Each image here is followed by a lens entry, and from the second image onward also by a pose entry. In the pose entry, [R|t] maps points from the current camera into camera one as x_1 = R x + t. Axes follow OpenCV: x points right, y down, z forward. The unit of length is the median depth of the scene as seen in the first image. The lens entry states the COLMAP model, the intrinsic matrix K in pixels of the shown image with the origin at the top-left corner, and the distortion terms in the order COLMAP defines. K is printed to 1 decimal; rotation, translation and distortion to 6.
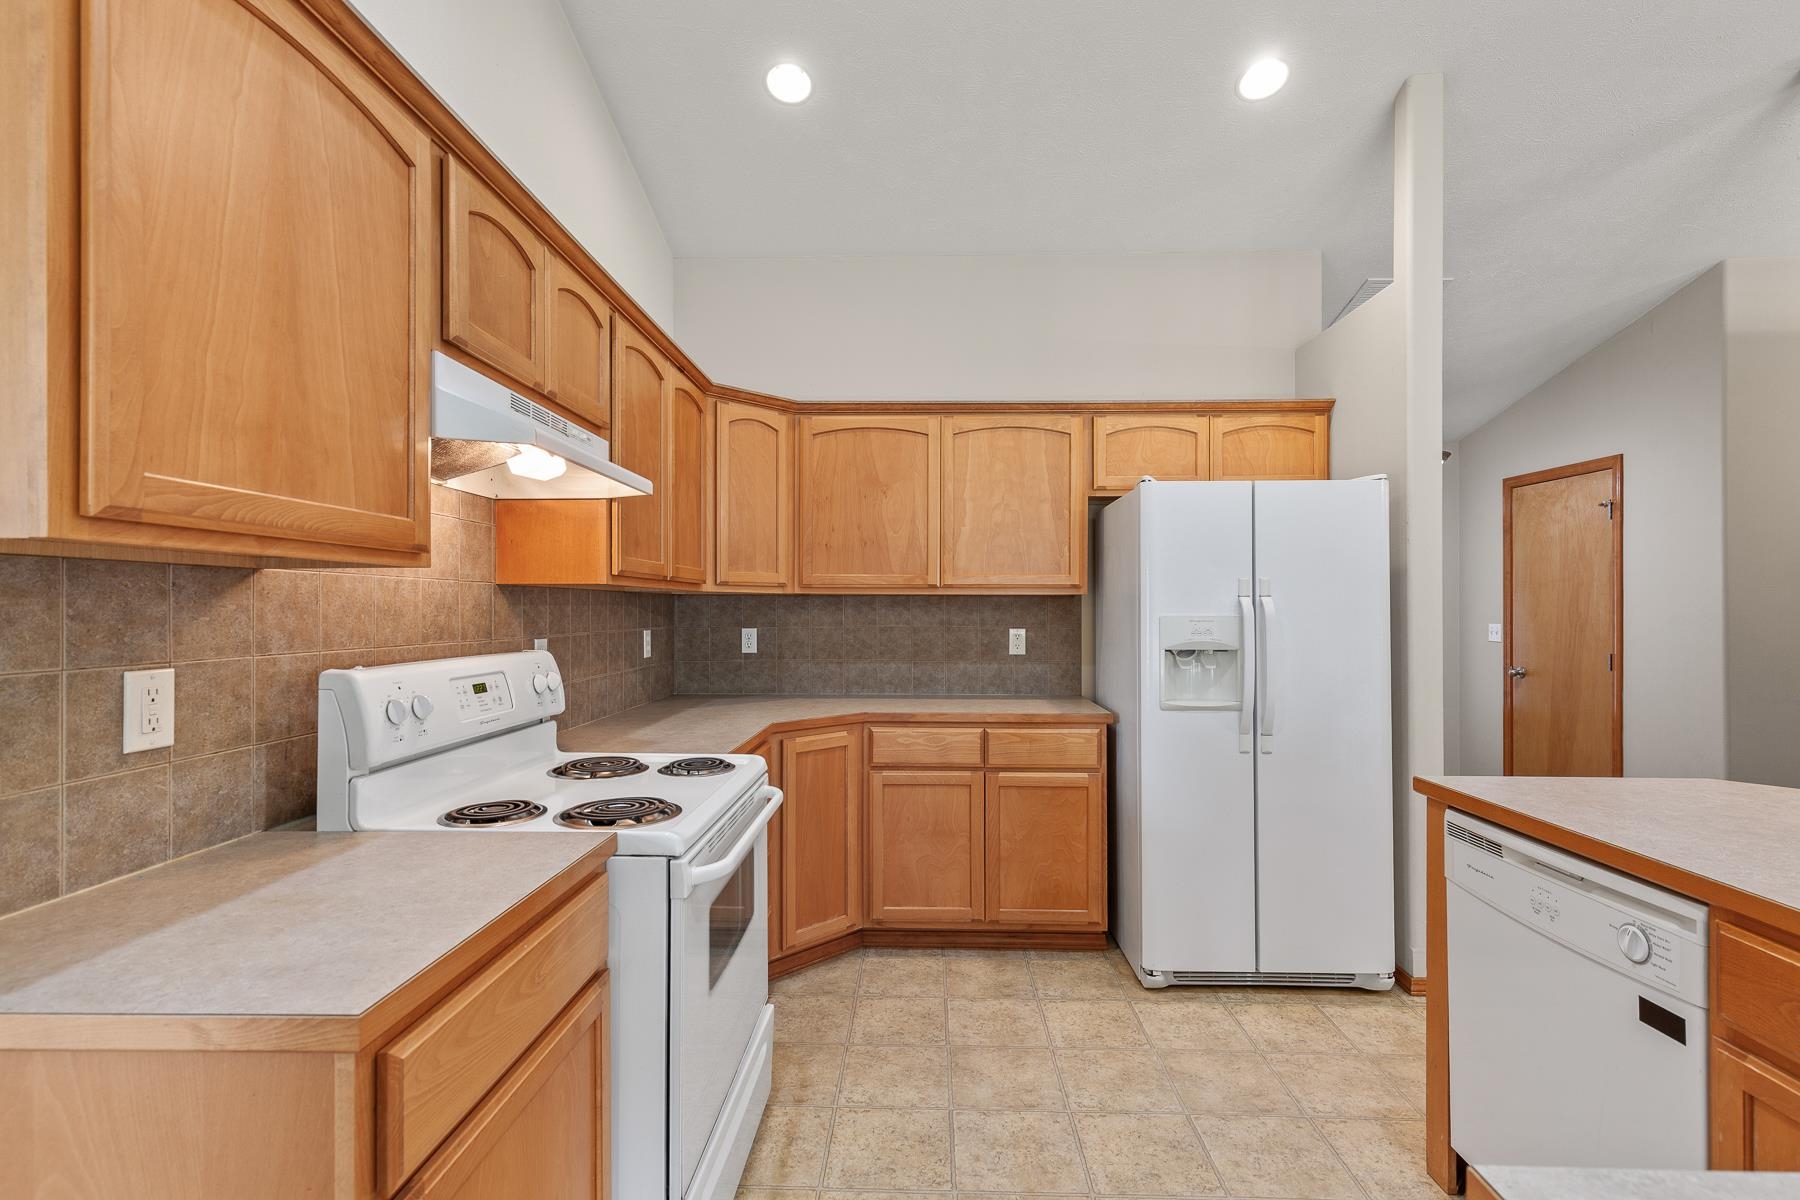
lens RADIAL K [[819.8, 0, 911.0], [0, 819.8, 600.6], [0, 0, 1]] dist [0.005402, 0.000420]
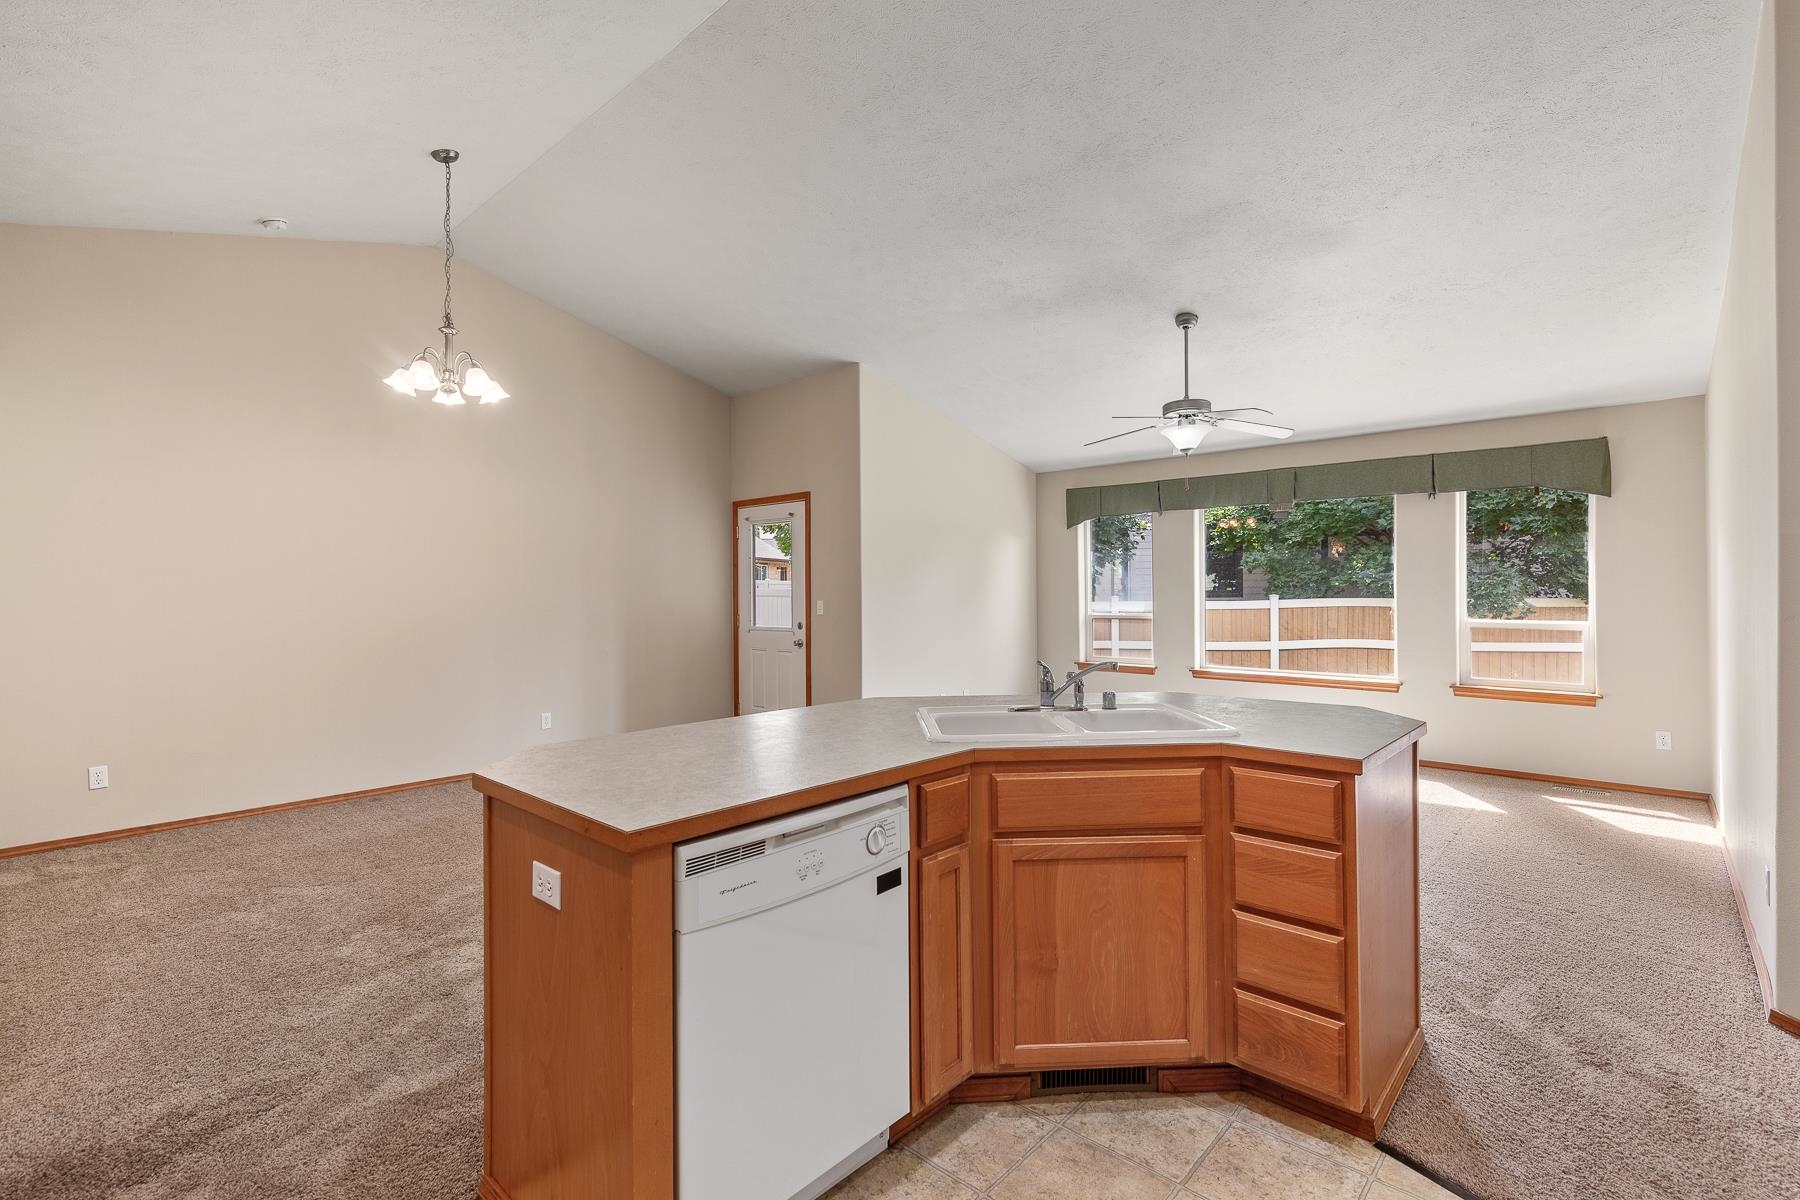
lens RADIAL K [[819.8, 0, 906.5], [0, 819.8, 586.0], [0, 0, 1]] dist [0.005402, 0.000420]
pose [[-0.753745, 0.003862, 0.657156, -0.015333], [-0.002997, 0.999952, -0.009314, 0.007017], [-0.657161, -0.008990, -0.753697, 0.873870]]
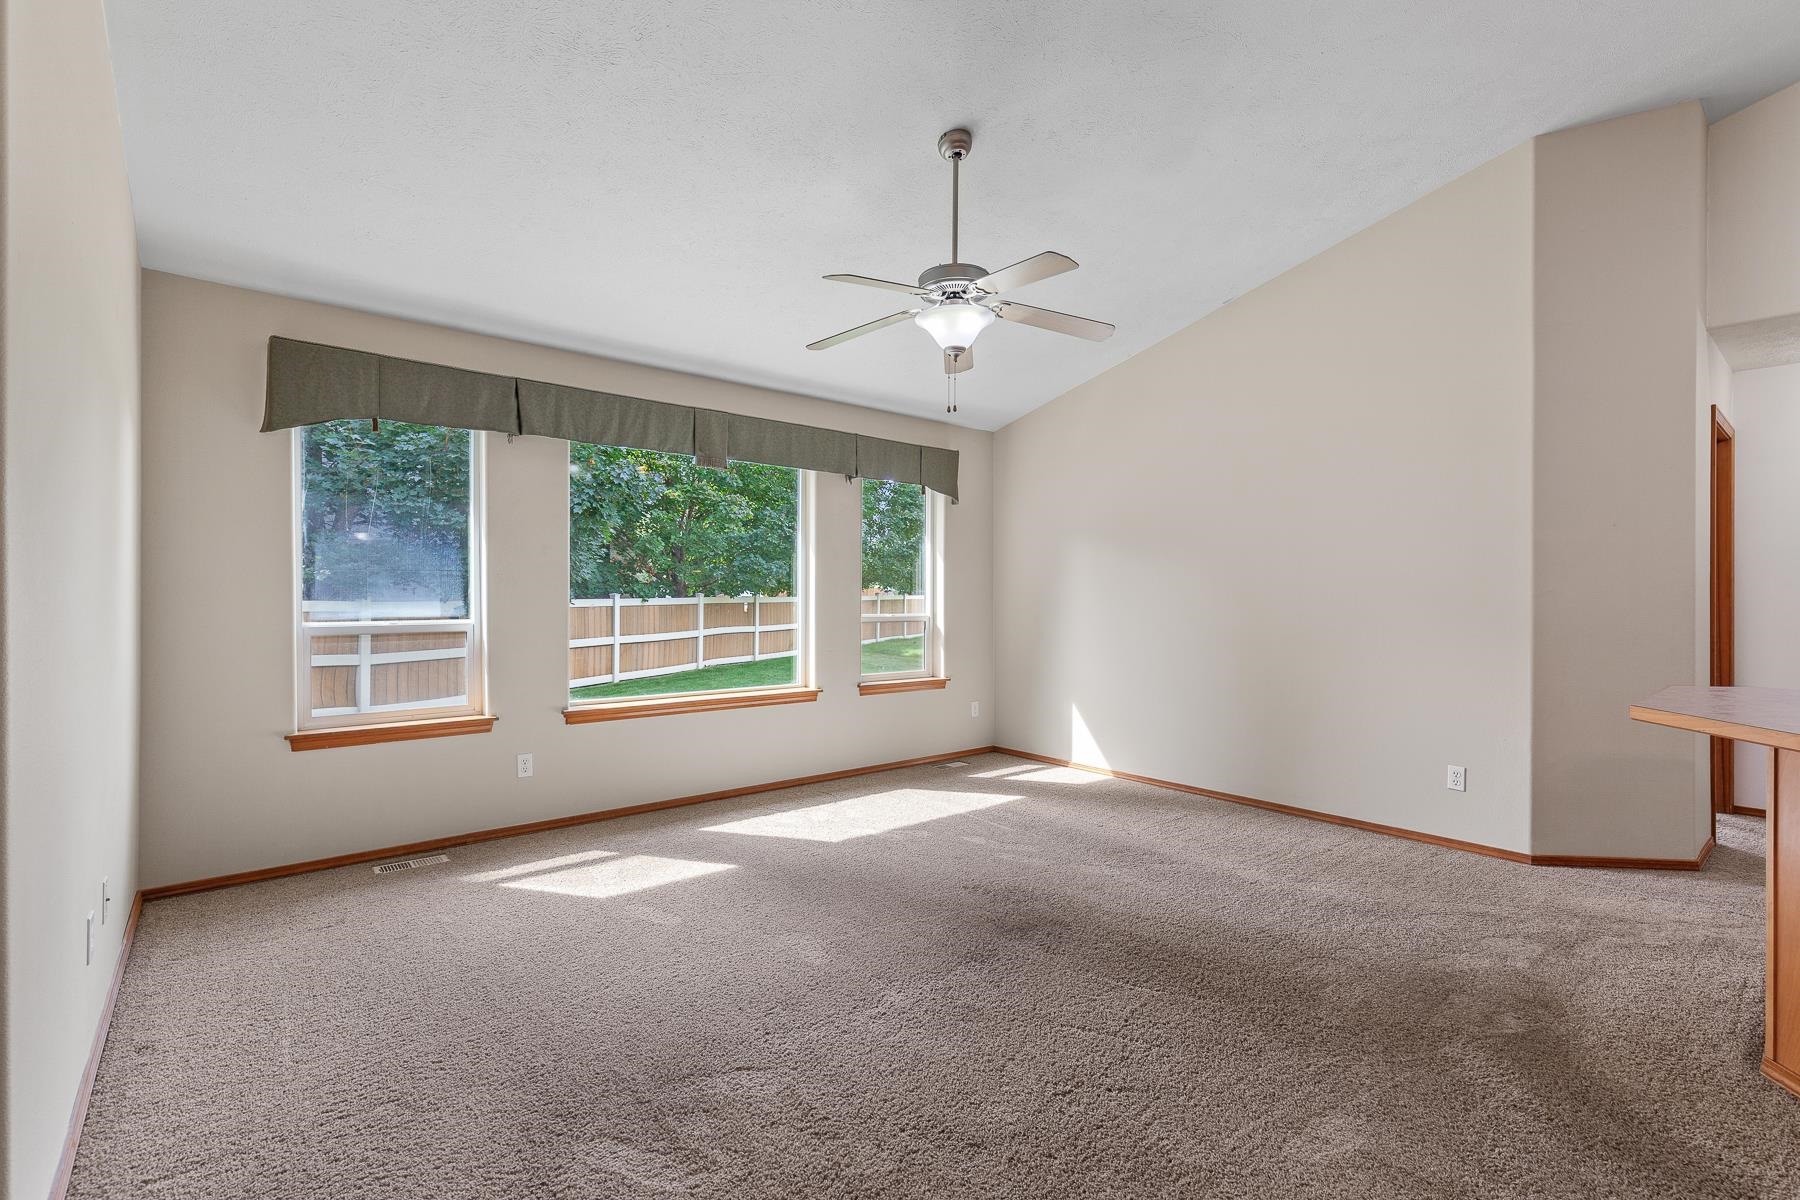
lens RADIAL K [[819.8, 0, 899.5], [0, 819.8, 596.6], [0, 0, 1]] dist [0.005402, 0.000420]
pose [[-0.757851, -0.003648, -0.652417, 1.342404], [0.002293, 0.999963, -0.008255, 0.037747], [0.652423, -0.007751, -0.757815, 0.023622]]
